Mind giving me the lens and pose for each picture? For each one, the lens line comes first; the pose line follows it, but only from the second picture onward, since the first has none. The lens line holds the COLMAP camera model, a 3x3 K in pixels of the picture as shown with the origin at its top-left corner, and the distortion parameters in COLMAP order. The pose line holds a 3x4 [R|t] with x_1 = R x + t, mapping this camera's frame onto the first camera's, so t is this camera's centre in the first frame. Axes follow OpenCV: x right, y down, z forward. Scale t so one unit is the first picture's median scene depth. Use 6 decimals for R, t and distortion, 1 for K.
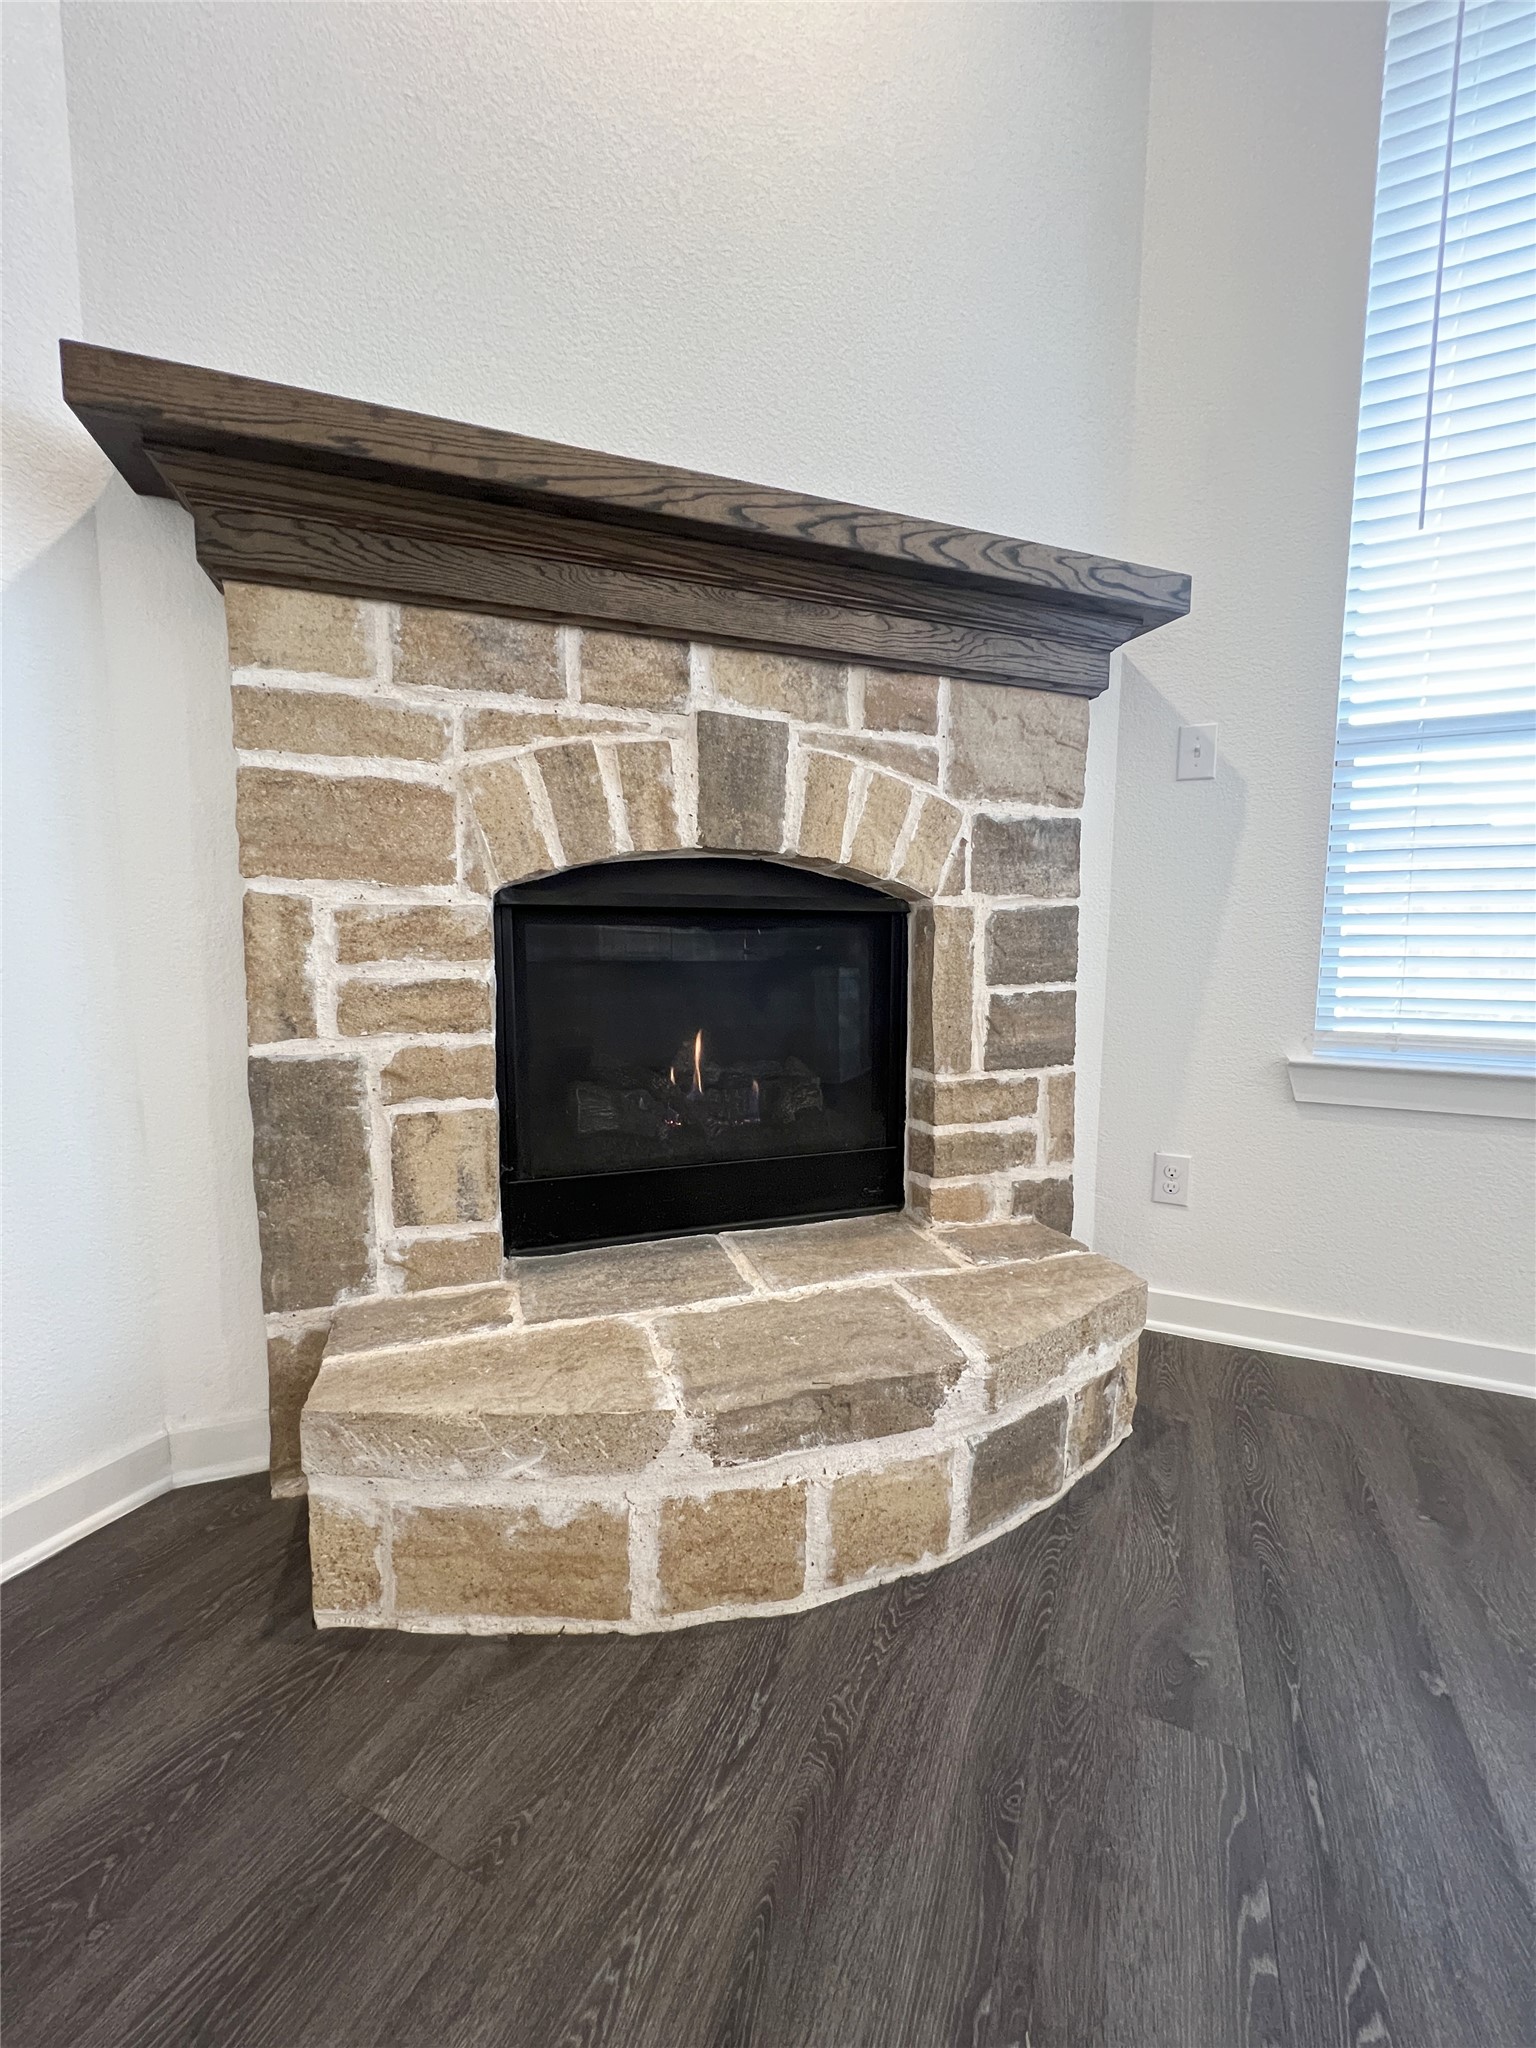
lens RADIAL K [[813.2, 0, 767.7], [0, 813.2, 1023.2], [0, 0, 1]] dist [0.003394, -0.000067]
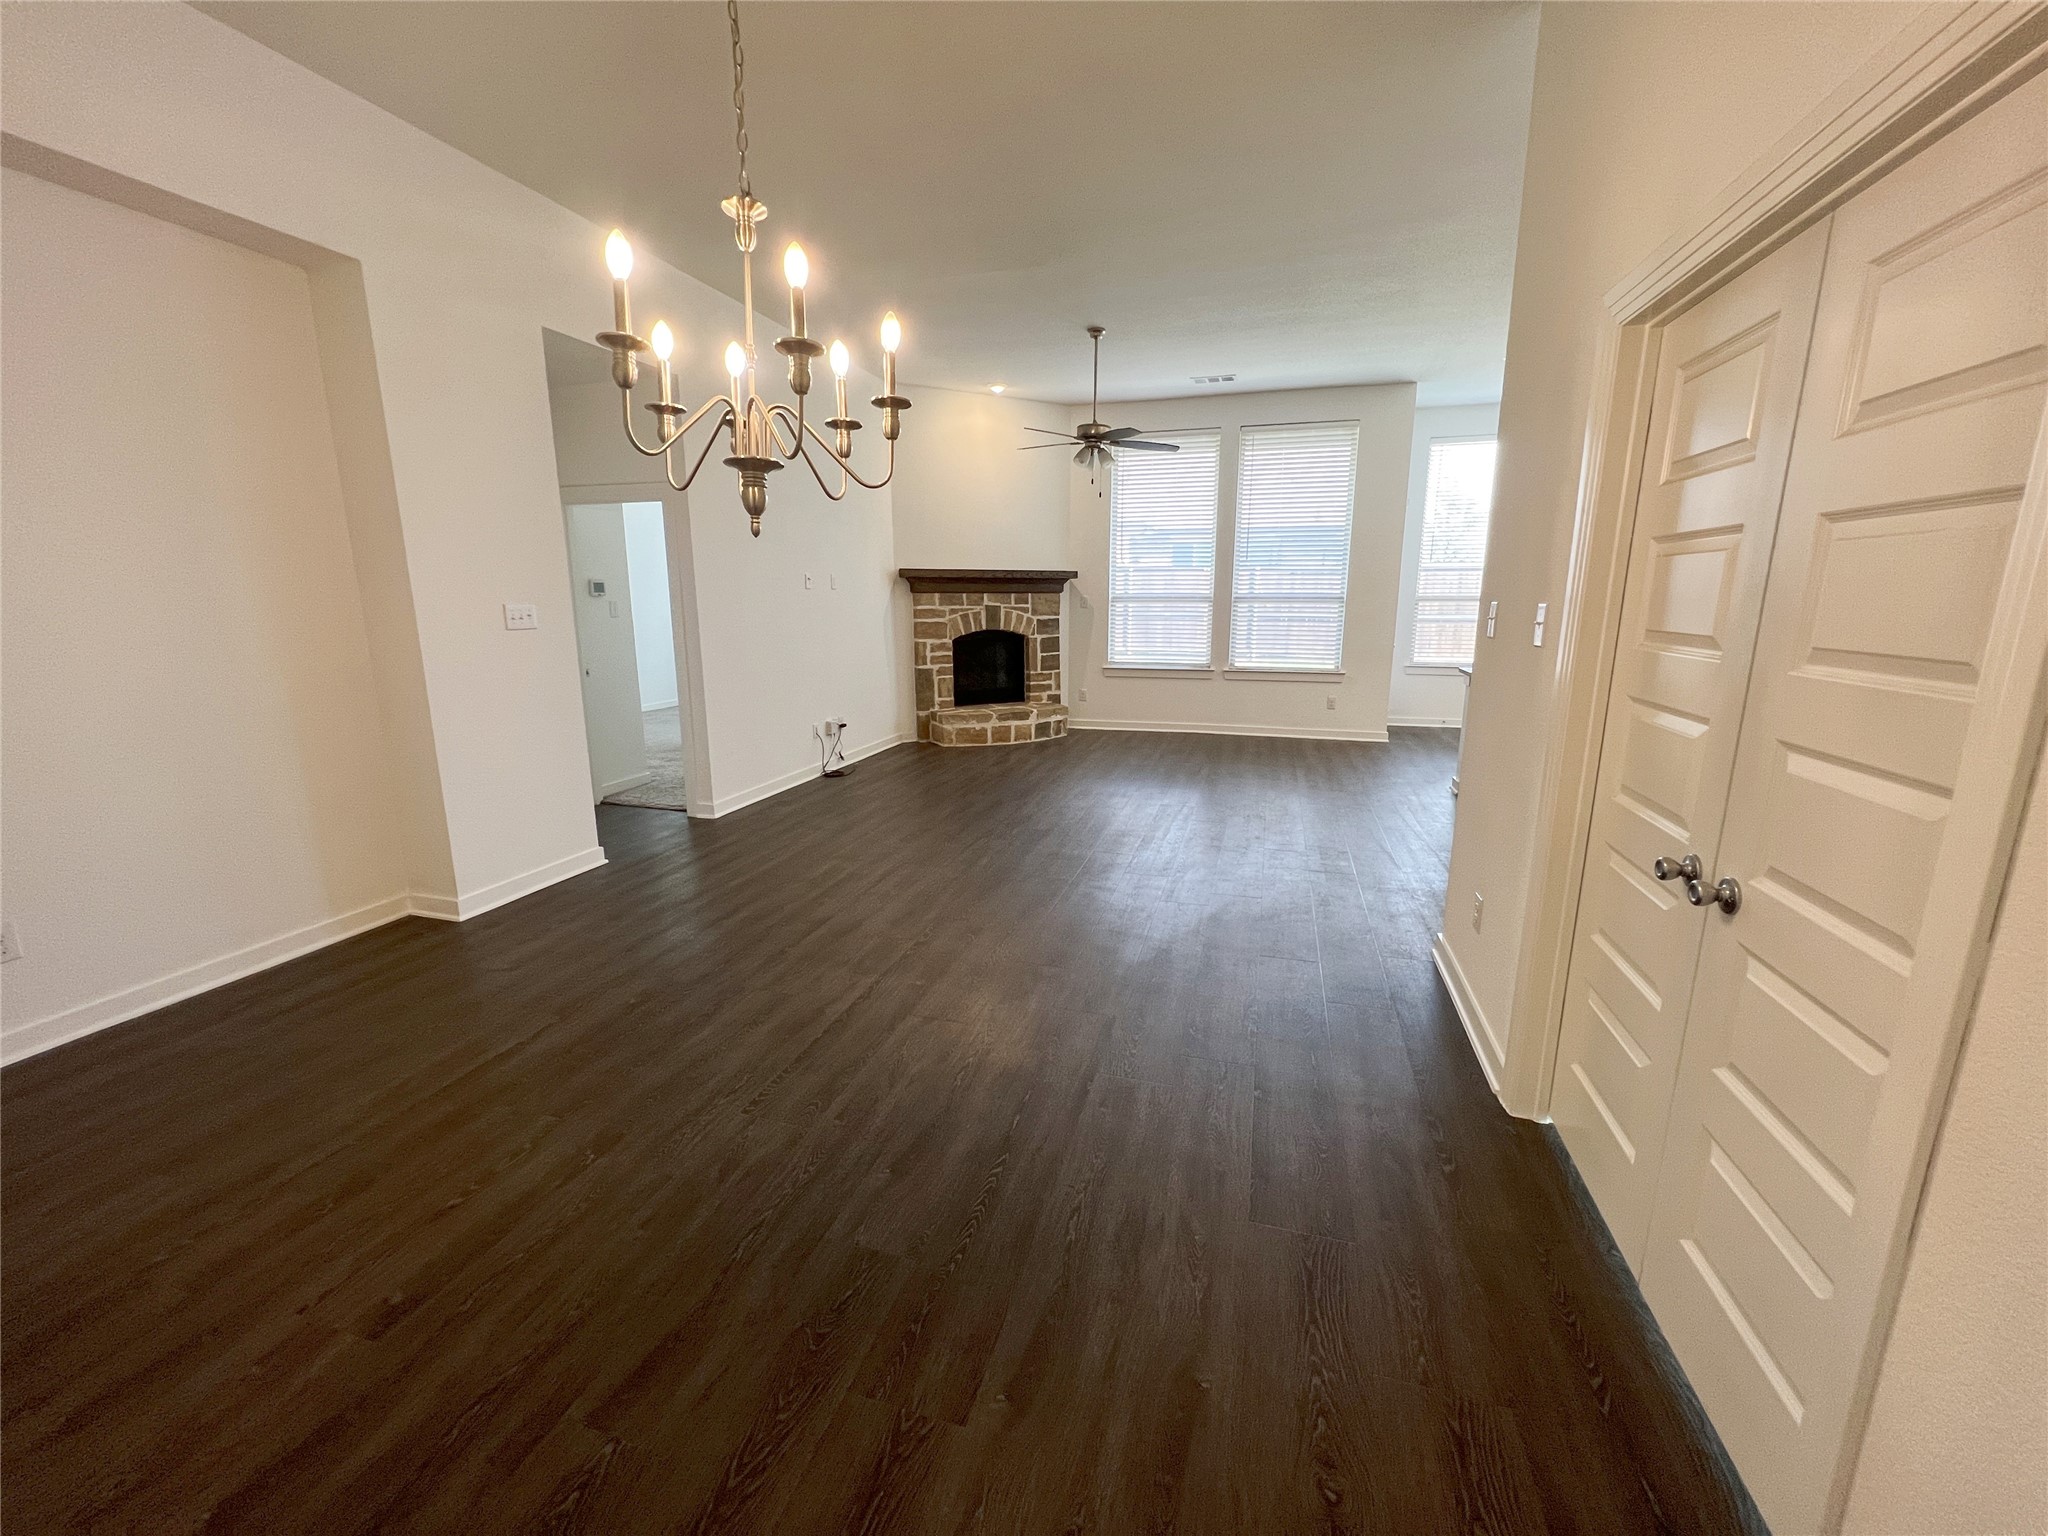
lens RADIAL K [[813.2, 0, 1019.3], [0, 813.2, 761.0], [0, 0, 1]] dist [0.003394, -0.000067]
pose [[0.989154, -0.040399, 0.141214, -0.725014], [0.026339, 0.994633, 0.100053, 0.134211], [-0.144498, -0.095249, 0.984910, -4.875472]]
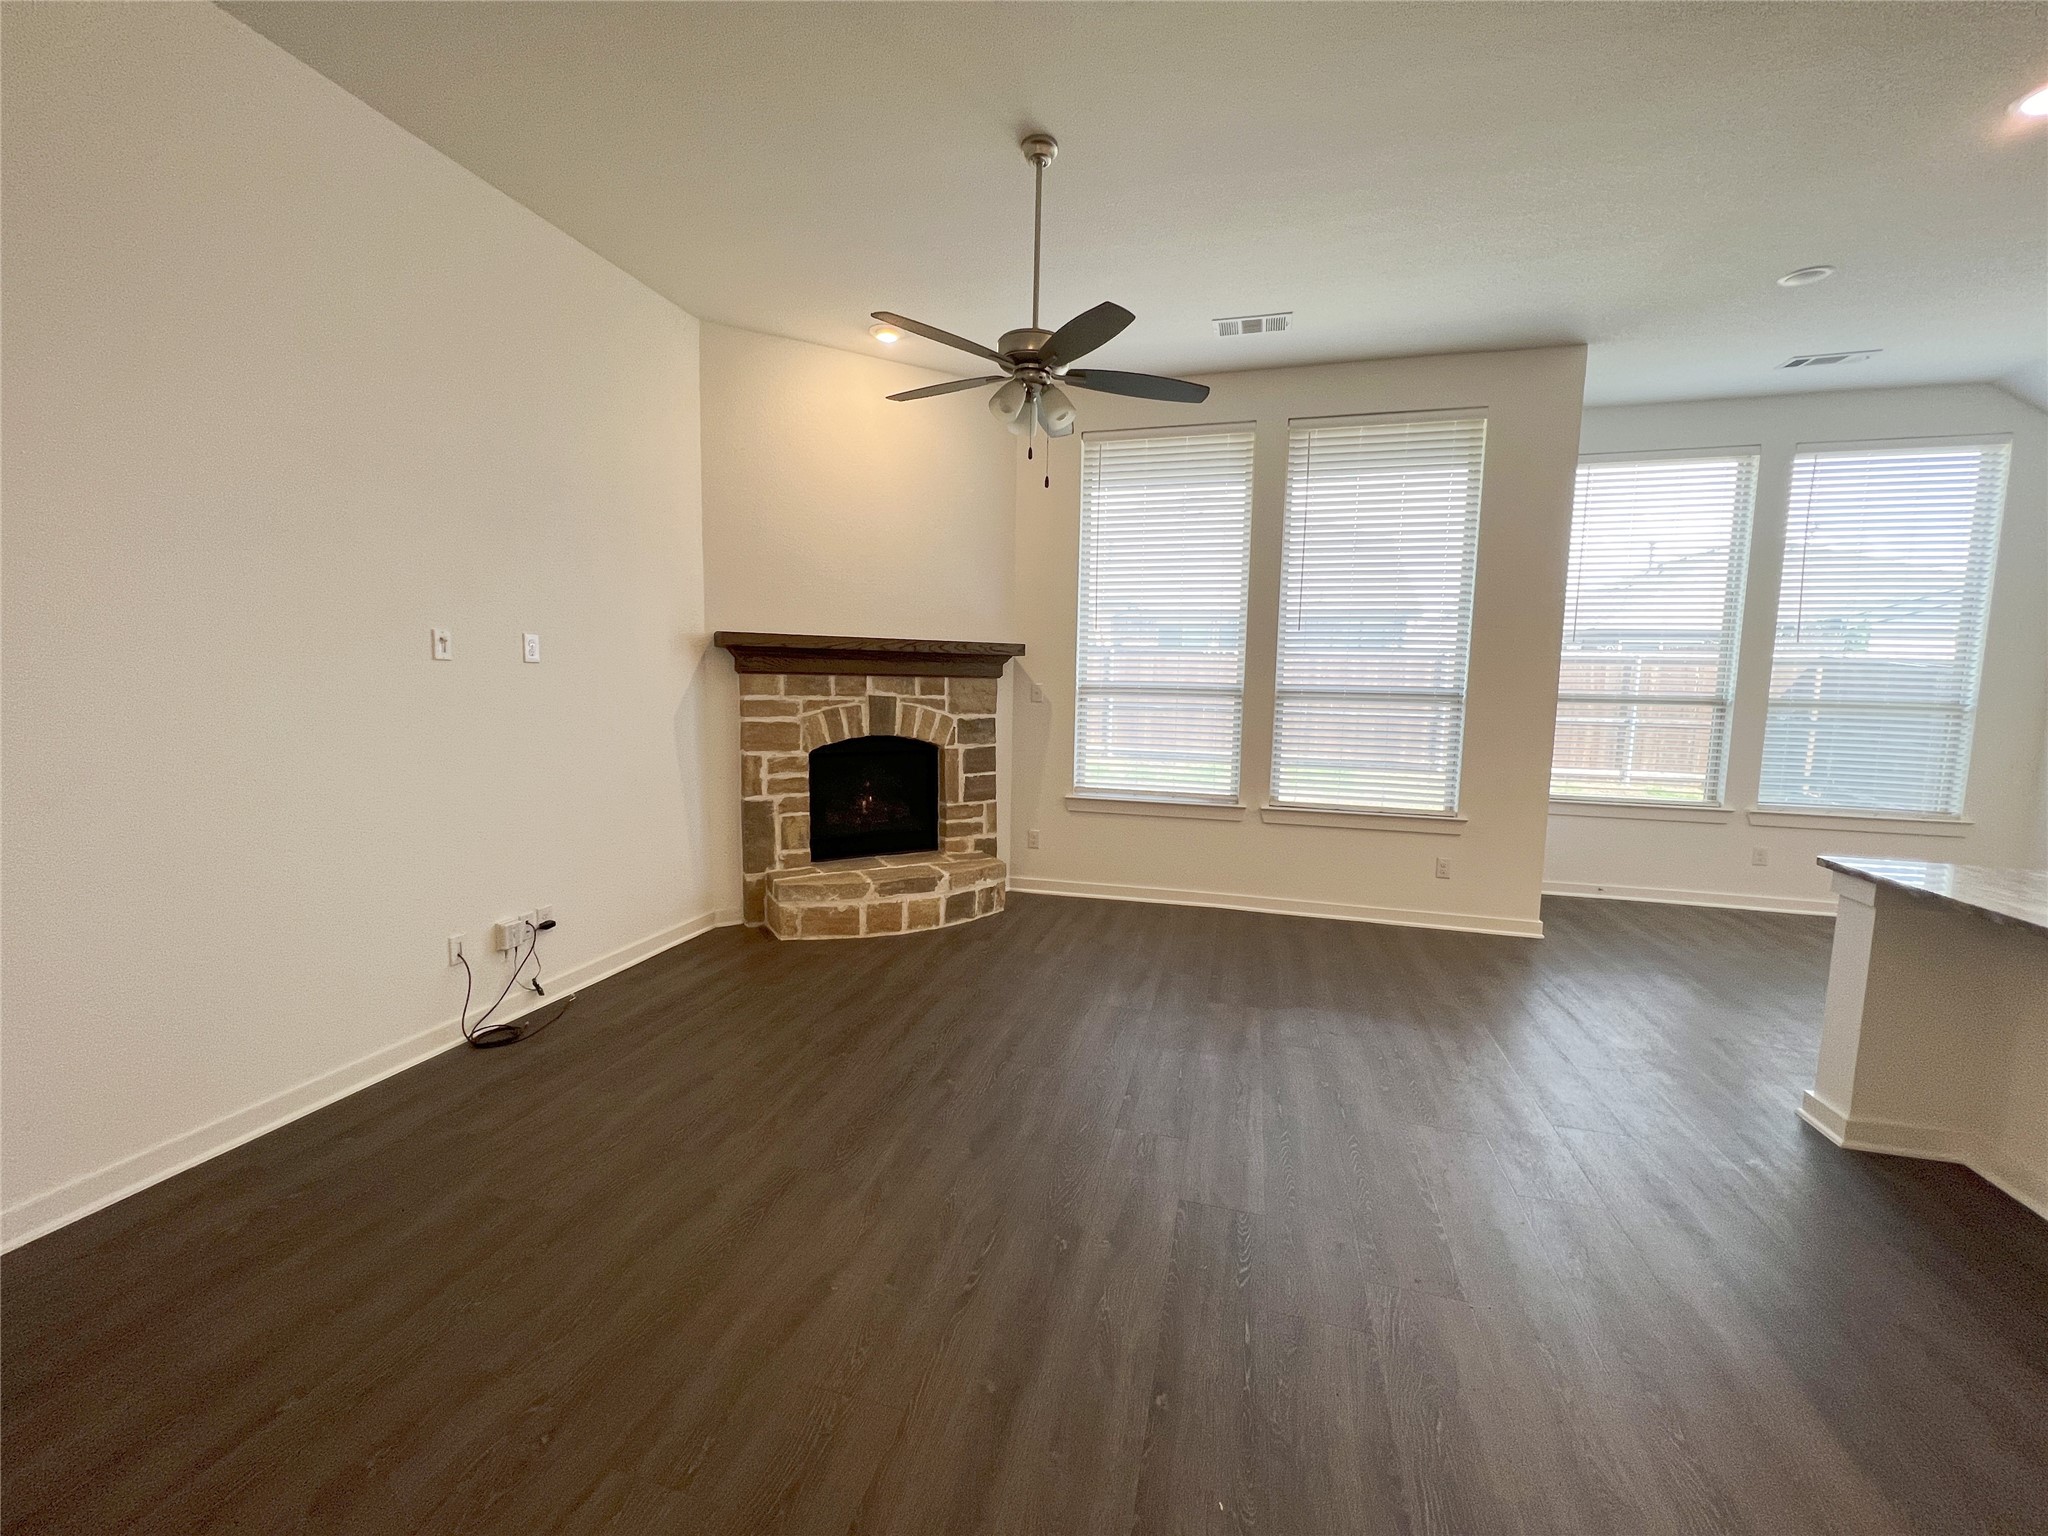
lens RADIAL K [[815.1, 0, 1019.8], [0, 815.1, 760.6], [0, 0, 1]] dist [0.000334, 0.000100]
pose [[0.985953, -0.007917, 0.166834, -0.038893], [0.008124, 0.999967, -0.000558, -0.114954], [-0.166824, 0.001905, 0.985985, -2.550246]]
